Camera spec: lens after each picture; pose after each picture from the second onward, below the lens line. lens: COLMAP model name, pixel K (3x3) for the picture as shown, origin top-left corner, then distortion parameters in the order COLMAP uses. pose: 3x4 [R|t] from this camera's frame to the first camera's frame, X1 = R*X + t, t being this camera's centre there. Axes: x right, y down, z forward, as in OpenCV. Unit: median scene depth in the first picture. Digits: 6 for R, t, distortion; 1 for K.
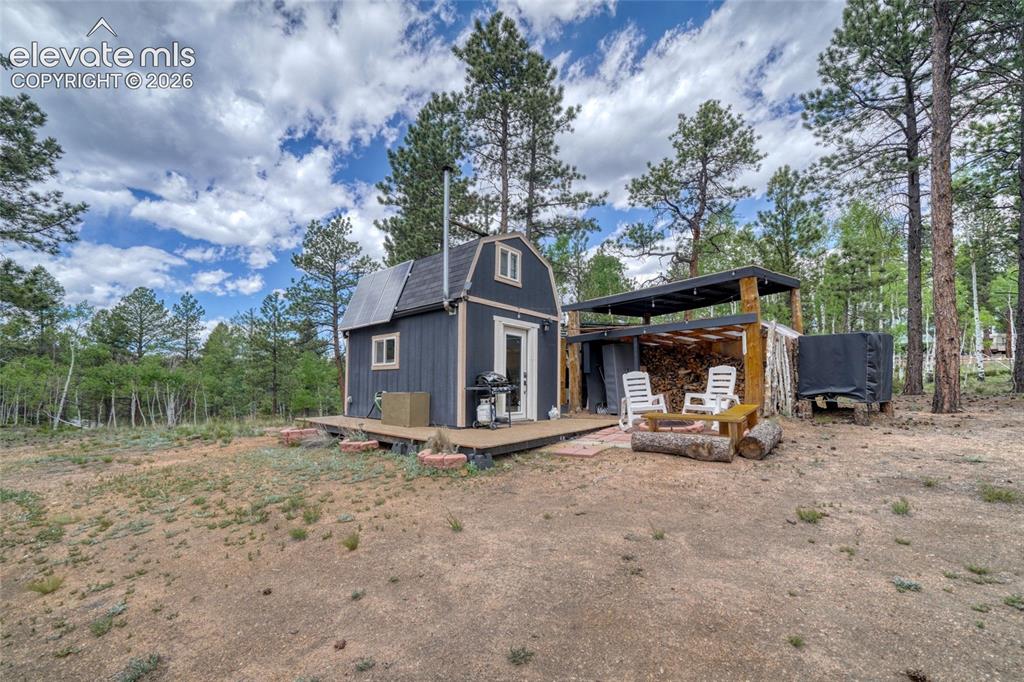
lens RADIAL K [[401.4, 0, 508.0], [0, 401.4, 368.1], [0, 0, 1]] dist [-0.003635, 0.001014]
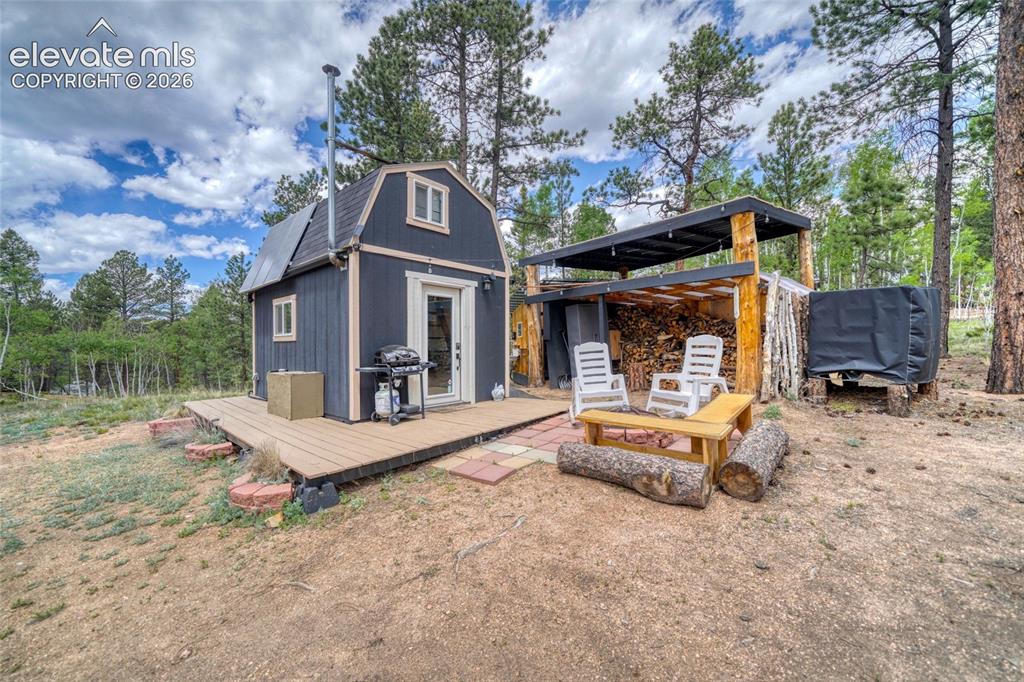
lens RADIAL K [[401.4, 0, 499.3], [0, 401.4, 345.1], [0, 0, 1]] dist [-0.003635, 0.001014]
pose [[0.999854, -0.012848, -0.011226, 0.110661], [0.013334, 0.998926, 0.044379, -0.015963], [0.010644, -0.044522, 0.998952, 0.174908]]
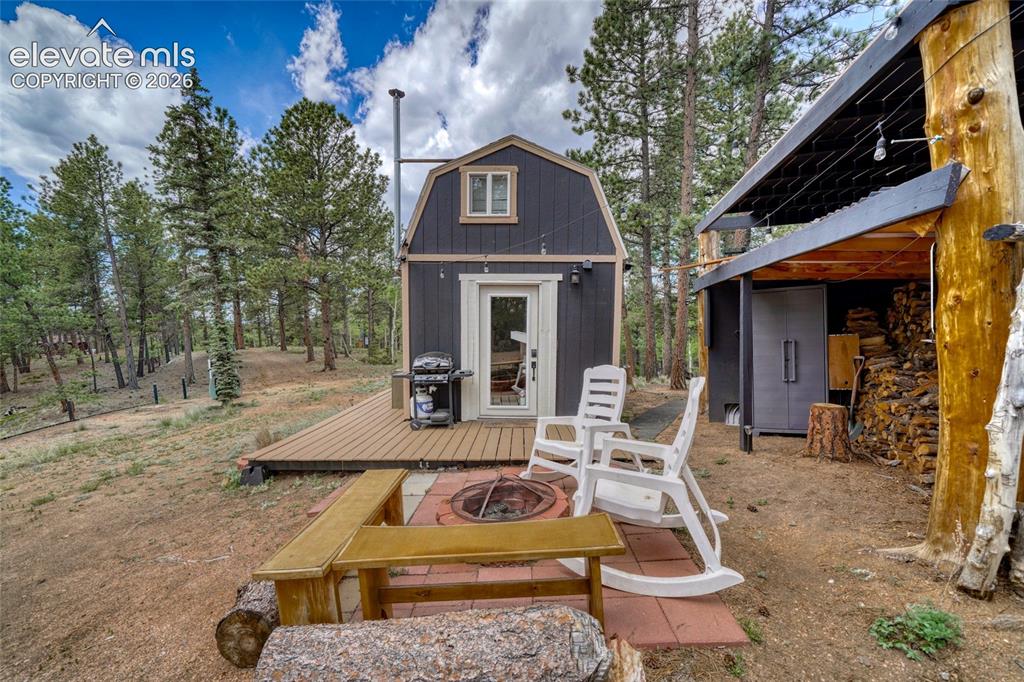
lens RADIAL K [[401.4, 0, 489.3], [0, 401.4, 364.5], [0, 0, 1]] dist [-0.003635, 0.001014]
pose [[0.634492, 0.069757, -0.769776, 0.430705], [0.035104, 0.992291, 0.118856, -0.039135], [0.772132, -0.102435, 0.627151, 0.423744]]
